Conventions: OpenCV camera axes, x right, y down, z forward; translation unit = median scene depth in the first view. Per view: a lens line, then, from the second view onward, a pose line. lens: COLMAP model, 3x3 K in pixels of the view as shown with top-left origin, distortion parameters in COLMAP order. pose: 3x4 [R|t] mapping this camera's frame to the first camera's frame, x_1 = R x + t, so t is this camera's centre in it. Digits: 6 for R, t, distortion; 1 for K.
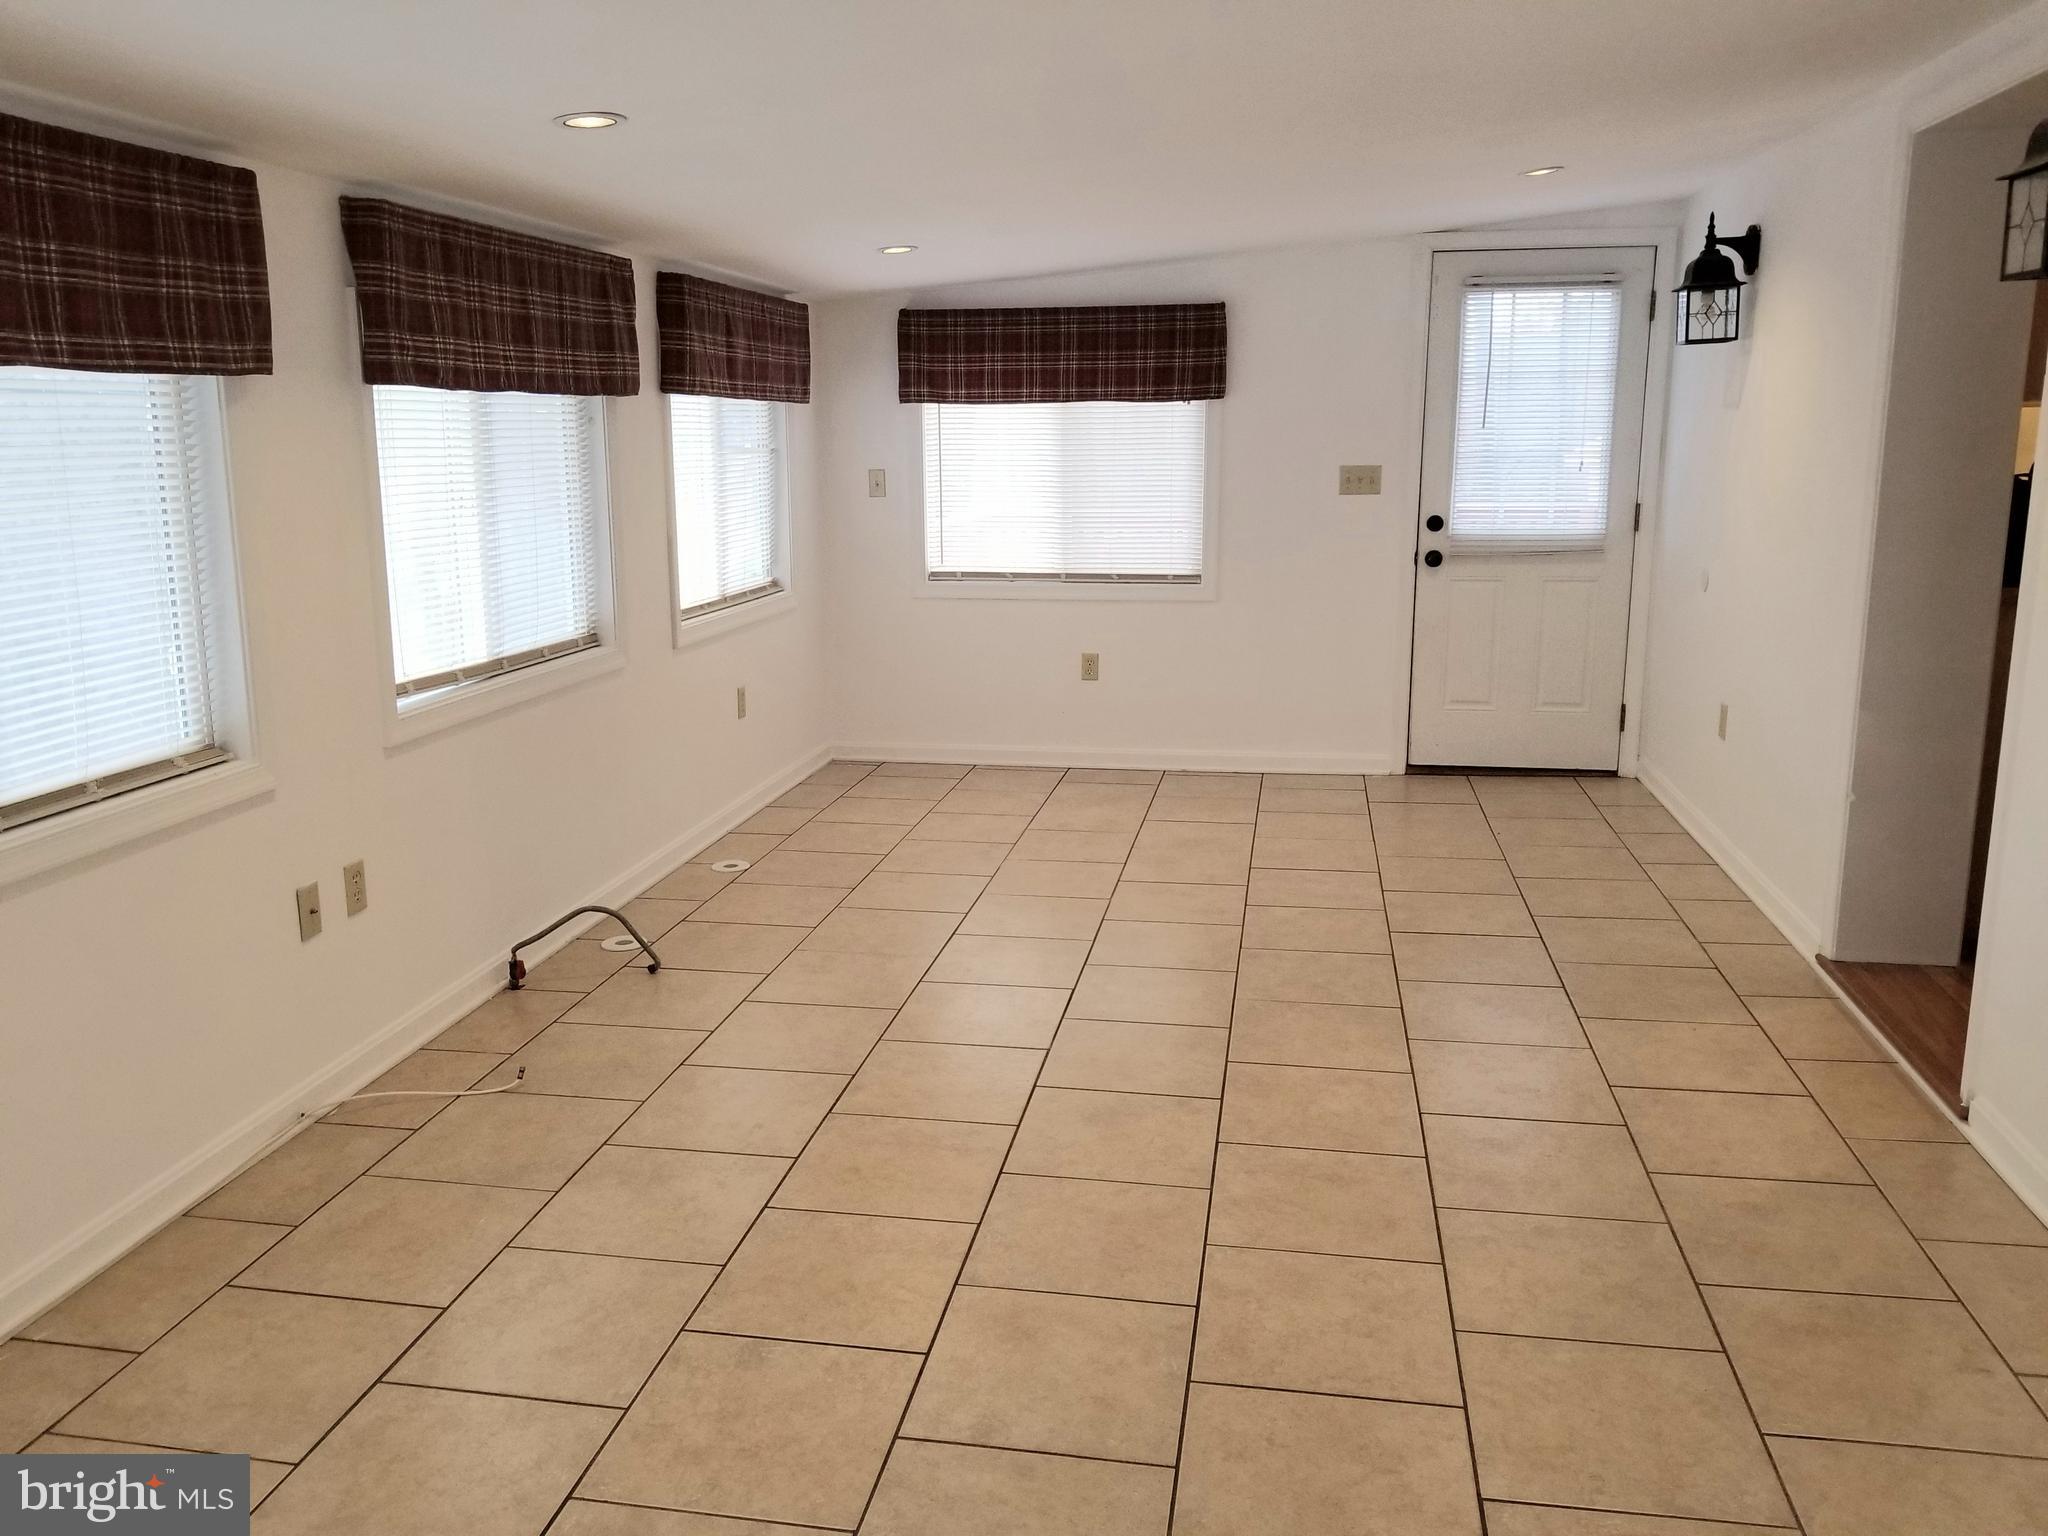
lens RADIAL K [[1595.8, 0, 1023.9], [0, 1595.8, 721.0], [0, 0, 1]] dist [0.085234, -0.143783]
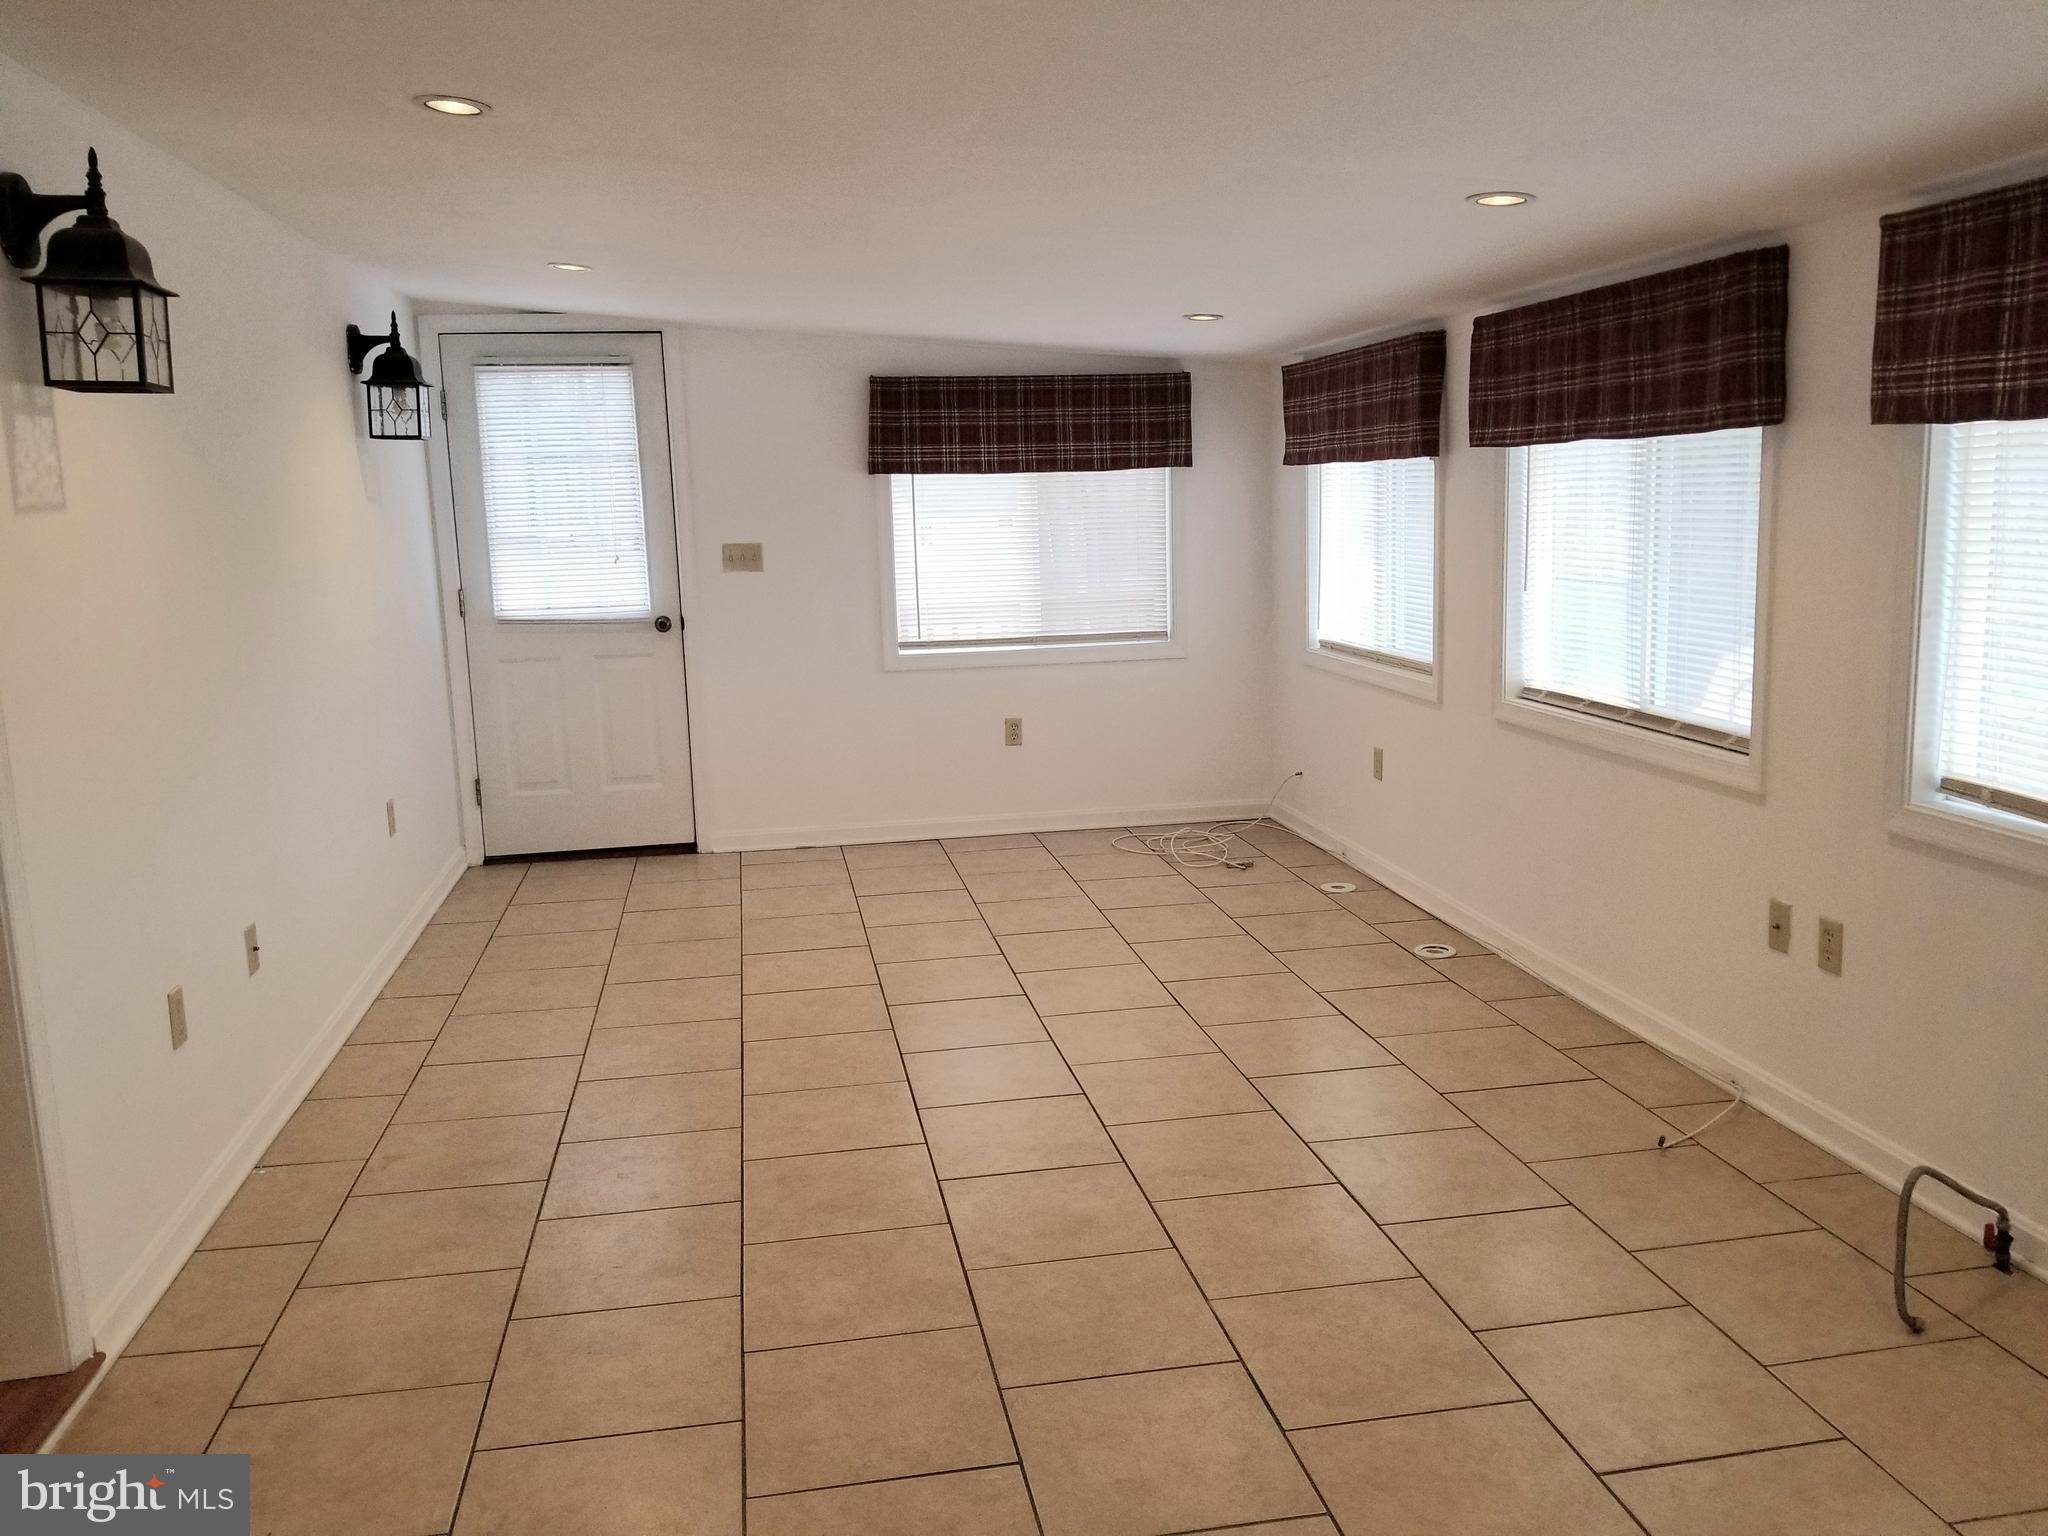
lens RADIAL K [[1615.8, 0, 1031.0], [0, 1615.8, 758.5], [0, 0, 1]] dist [-0.062369, 0.078223]
pose [[-0.939123, 0.088935, -0.331870, 0.382111], [-0.027896, 0.942991, 0.331646, -0.341389], [0.342446, 0.320714, -0.883104, 1.826816]]
